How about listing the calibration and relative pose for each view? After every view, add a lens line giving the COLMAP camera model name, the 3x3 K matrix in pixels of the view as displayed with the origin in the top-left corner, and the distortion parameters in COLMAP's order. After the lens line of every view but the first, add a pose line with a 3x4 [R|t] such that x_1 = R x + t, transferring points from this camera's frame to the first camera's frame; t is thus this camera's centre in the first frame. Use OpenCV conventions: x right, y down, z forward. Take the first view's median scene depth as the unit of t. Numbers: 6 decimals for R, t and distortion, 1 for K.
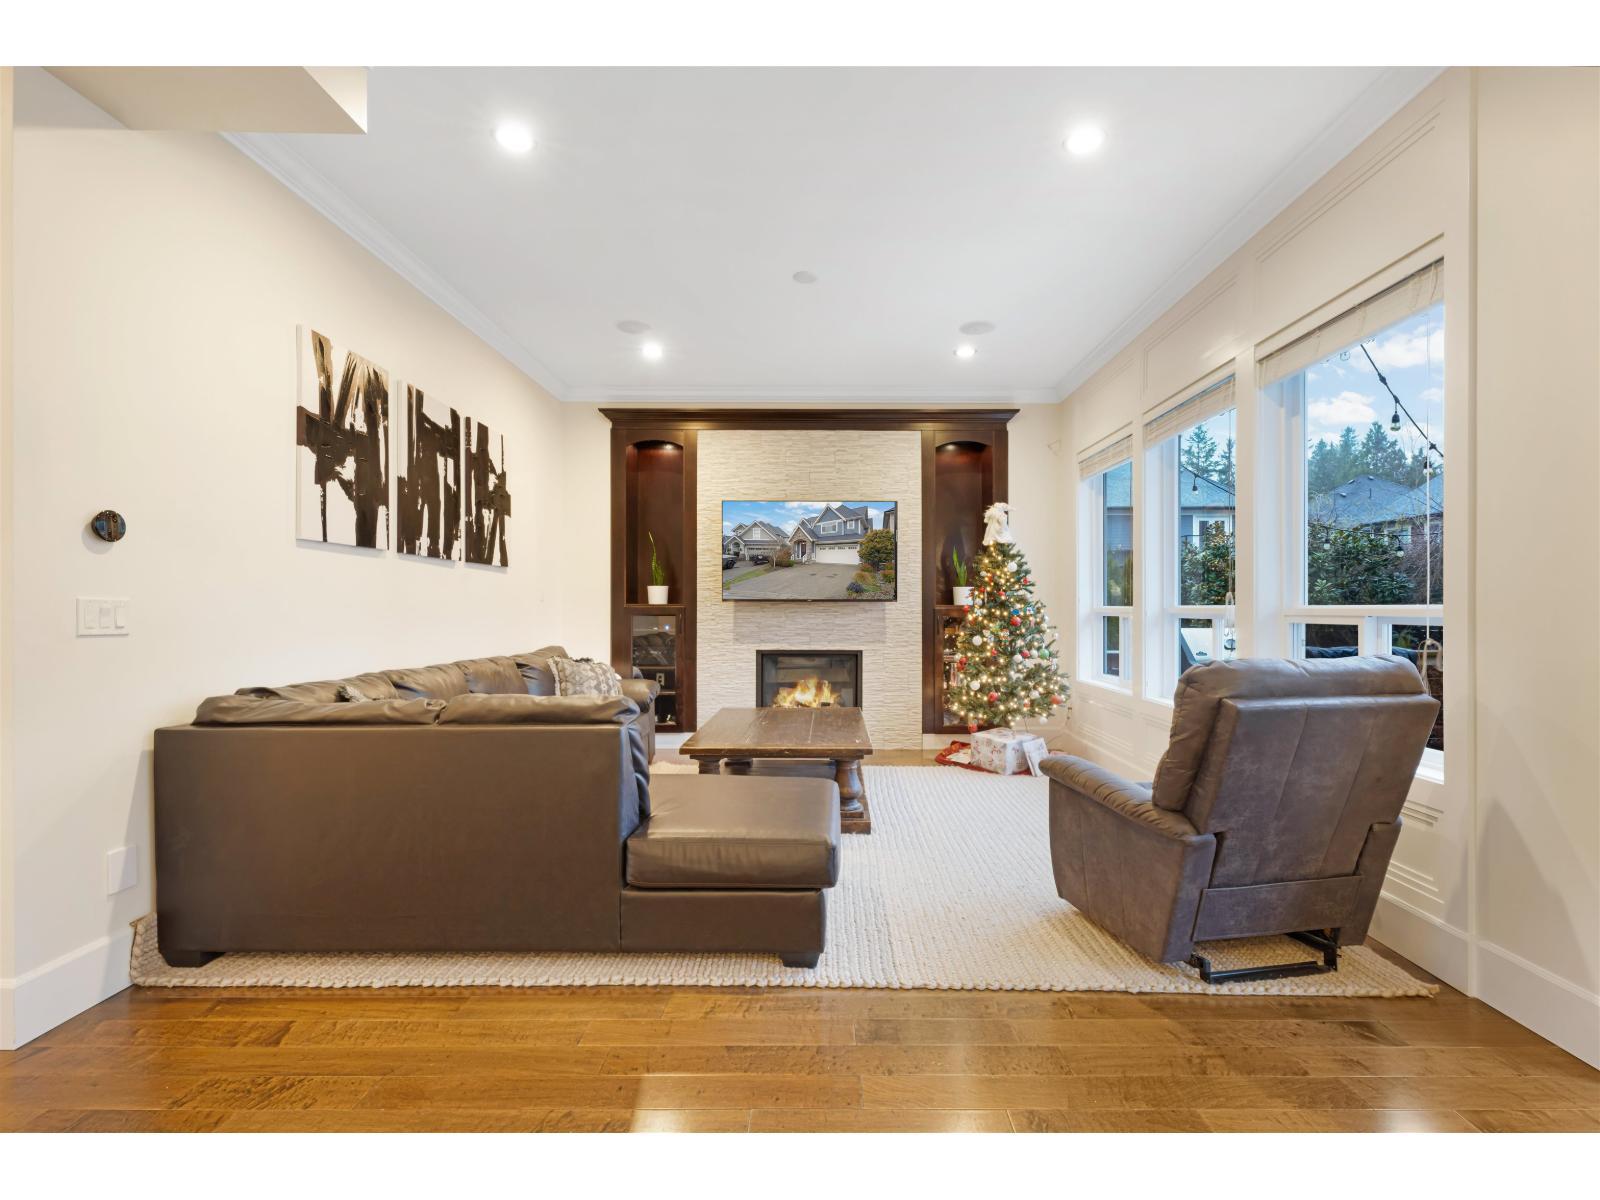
lens RADIAL K [[712.5, 0, 814.7], [0, 712.5, 606.3], [0, 0, 1]] dist [-0.011186, -0.000090]
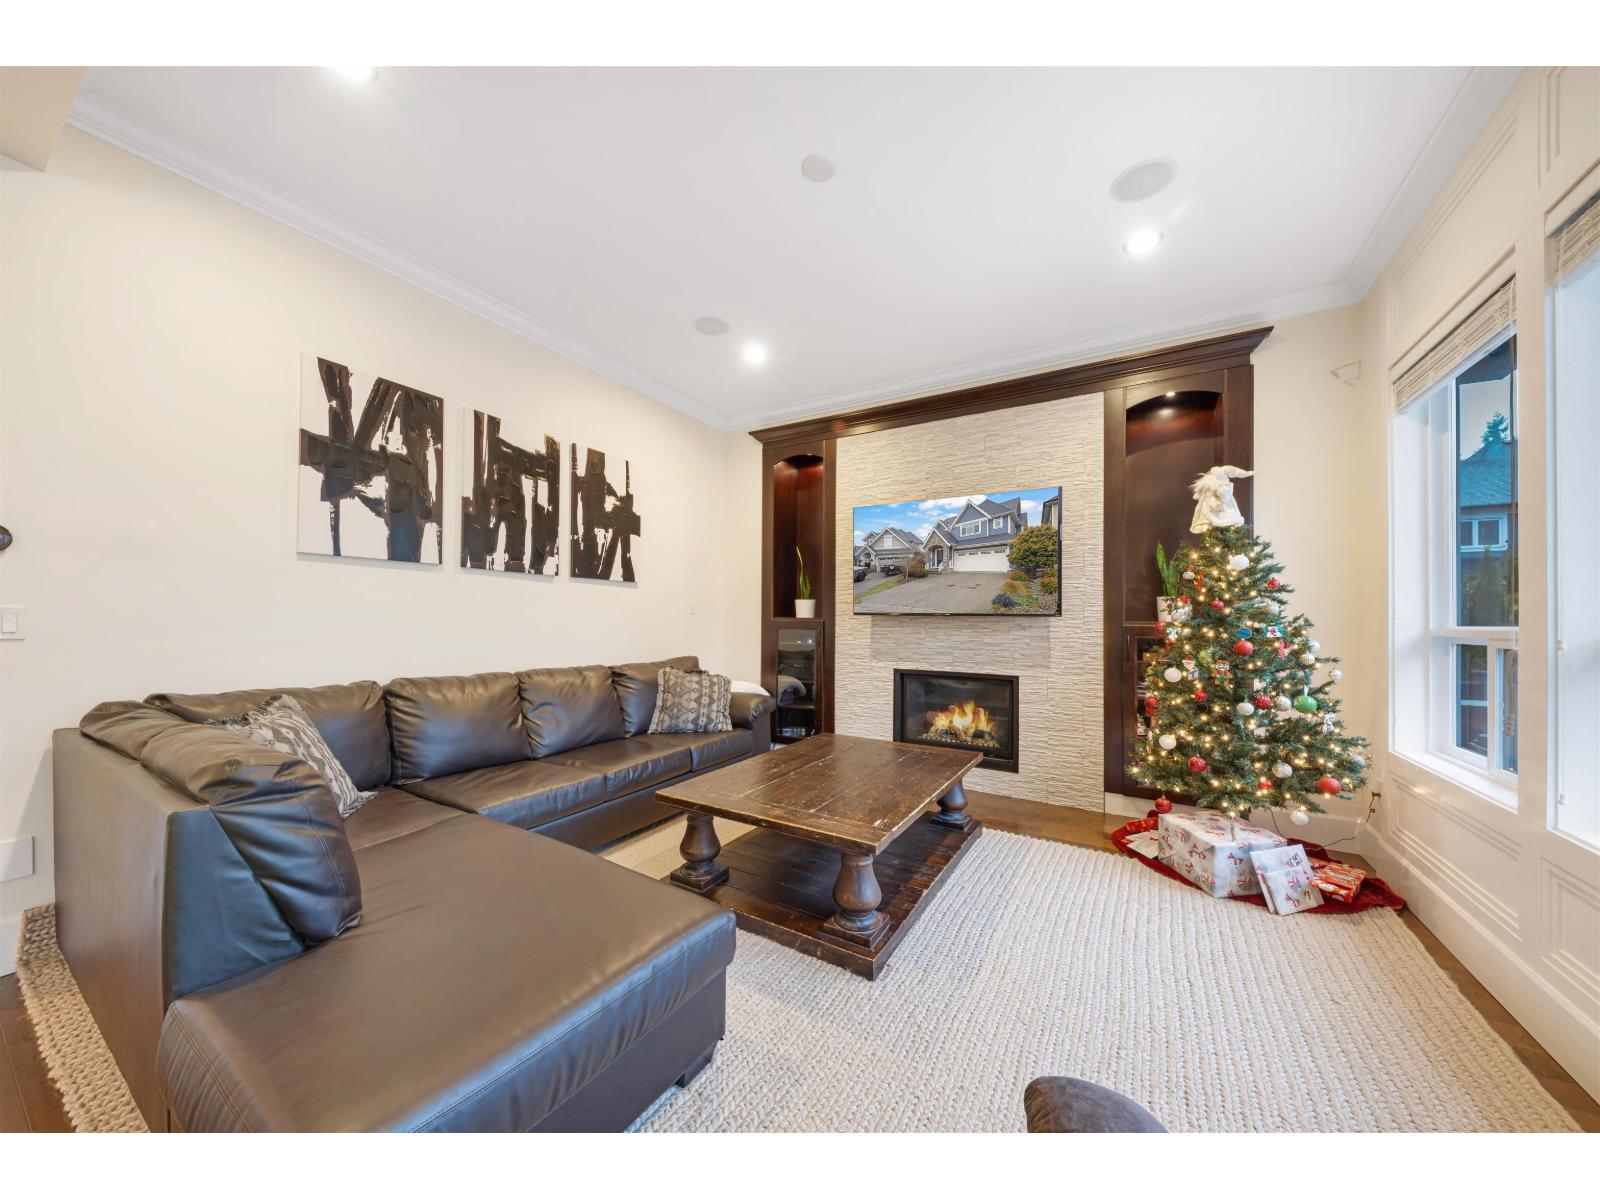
lens RADIAL K [[547.4, 0, 784.2], [0, 547.4, 608.9], [0, 0, 1]] dist [0.000191, -0.000056]
pose [[0.859217, -0.001621, -0.511609, 0.178909], [-0.009623, 0.999767, -0.019330, -0.000440], [0.511521, 0.021532, 0.859001, 0.370945]]
